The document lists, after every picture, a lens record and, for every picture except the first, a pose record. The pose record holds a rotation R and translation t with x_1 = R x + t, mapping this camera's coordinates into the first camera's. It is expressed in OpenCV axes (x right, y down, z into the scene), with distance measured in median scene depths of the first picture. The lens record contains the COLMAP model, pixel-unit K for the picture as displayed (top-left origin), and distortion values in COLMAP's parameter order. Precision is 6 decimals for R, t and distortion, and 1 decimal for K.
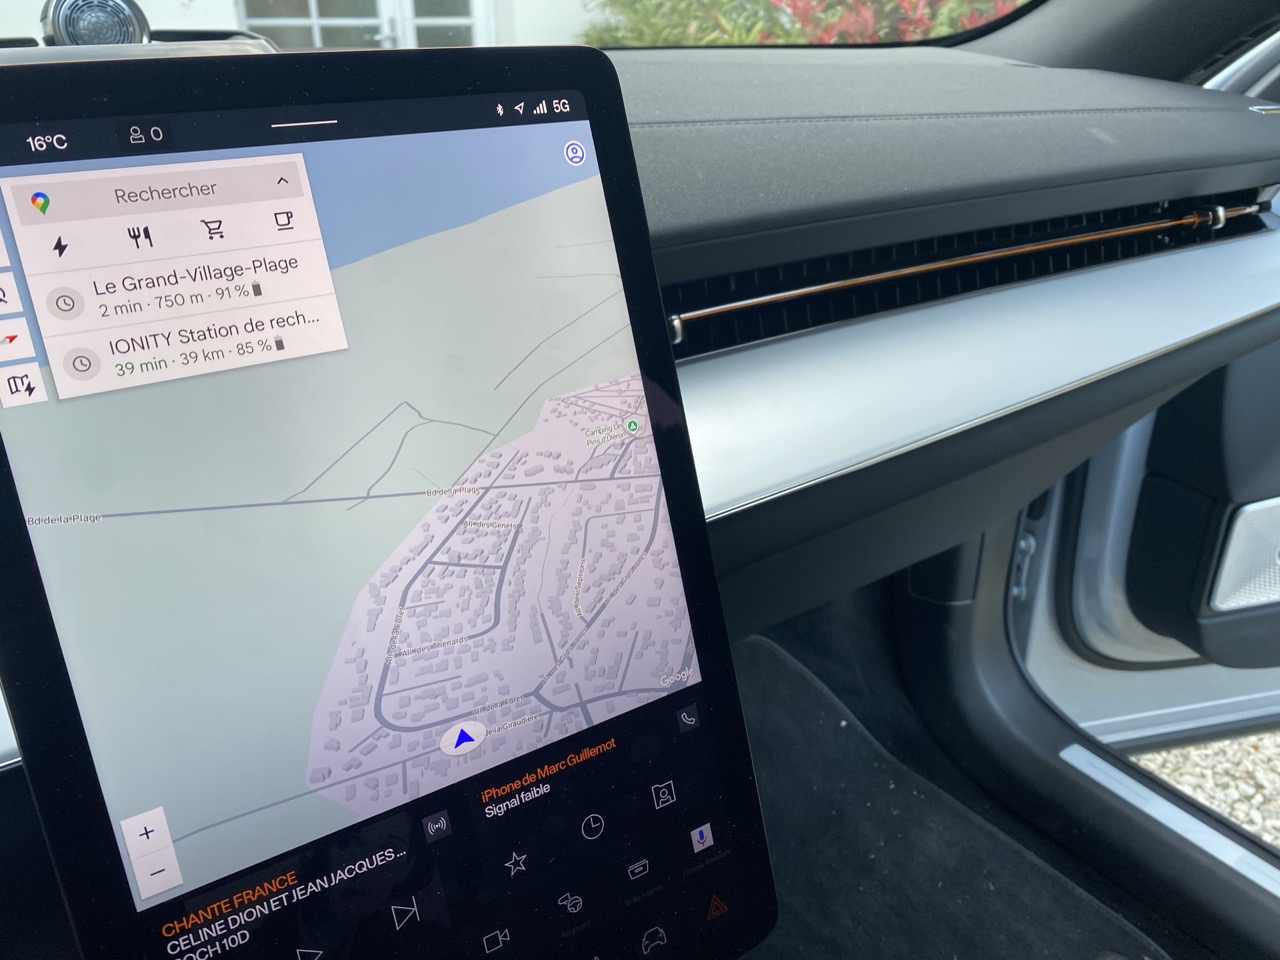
lens RADIAL K [[977.8, 0, 643.0], [0, 977.8, 470.6], [0, 0, 1]] dist [0.056725, -0.056484]
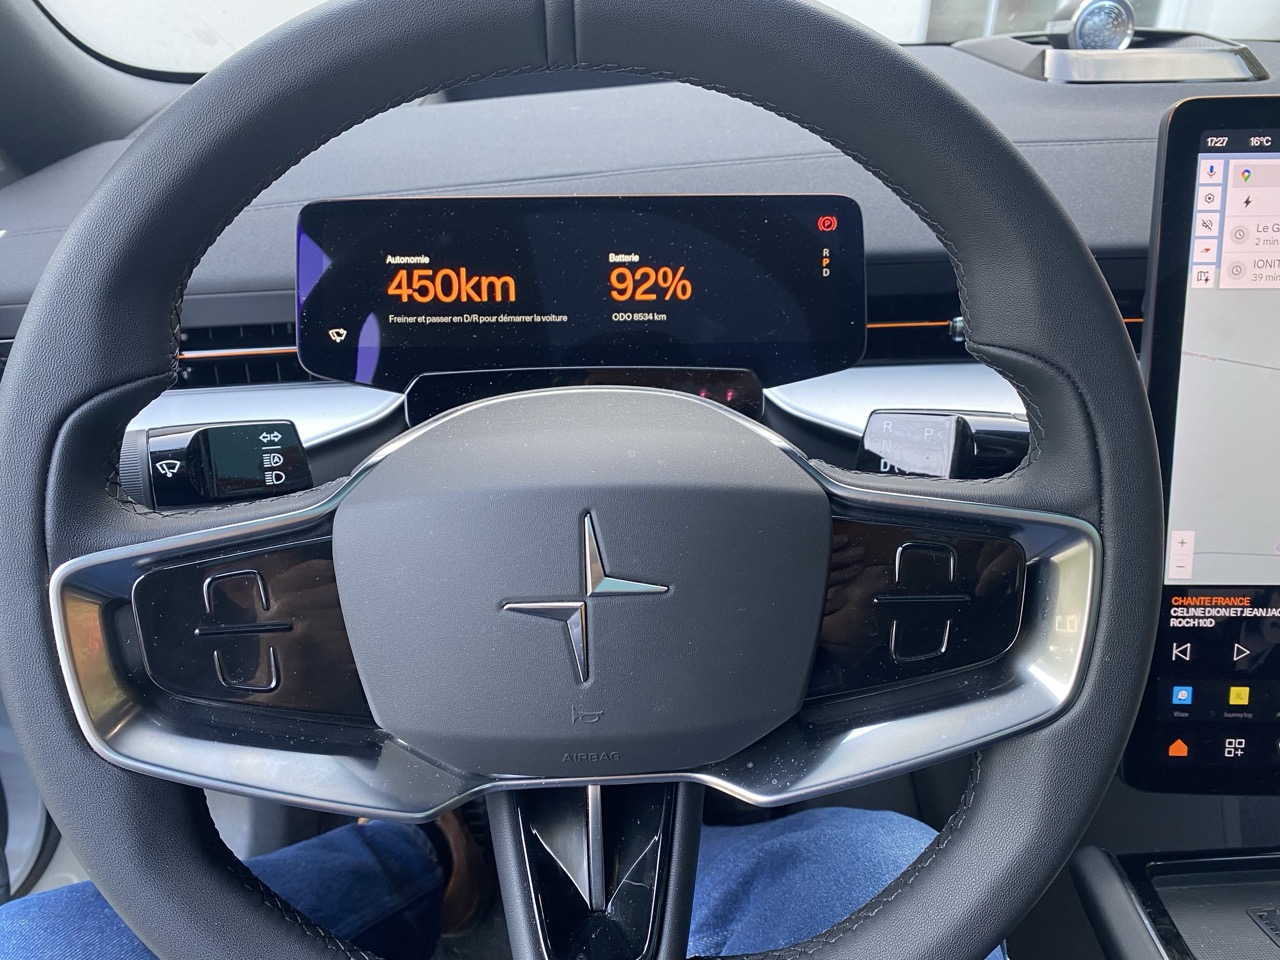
lens RADIAL K [[977.8, 0, 643.0], [0, 977.8, 470.6], [0, 0, 1]] dist [0.056725, -0.056484]
pose [[0.843605, 0.263192, -0.468039, -0.487882], [-0.234746, 0.964700, 0.119368, 0.241980], [0.482934, 0.009170, 0.875609, -0.922487]]
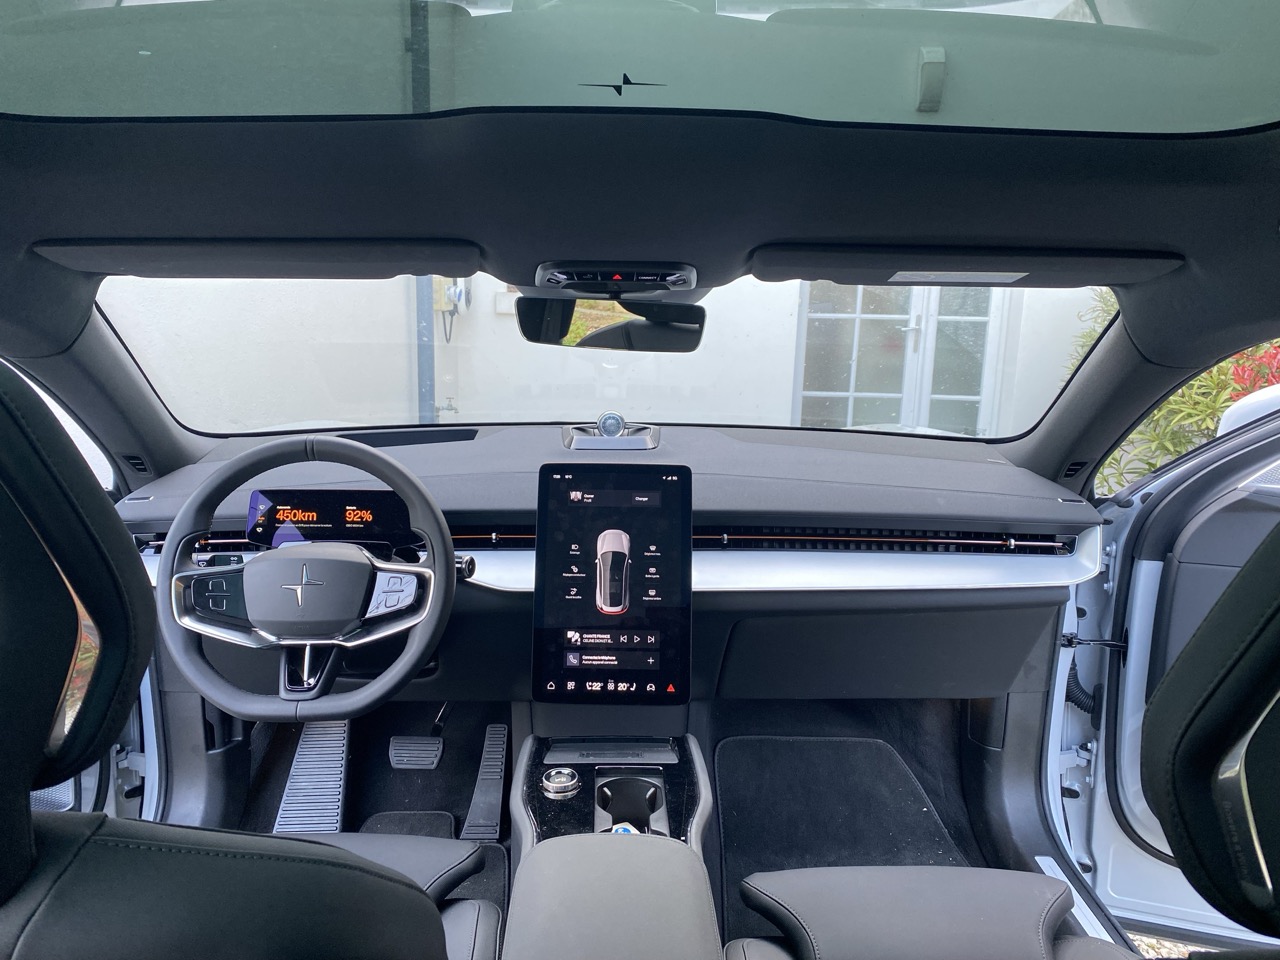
lens RADIAL K [[977.8, 0, 643.0], [0, 977.8, 470.6], [0, 0, 1]] dist [0.056725, -0.056484]
pose [[0.839181, 0.137965, -0.526061, 2.234753], [-0.252865, 0.955356, -0.152822, 0.310459], [0.481491, 0.261268, 0.836603, -2.895149]]
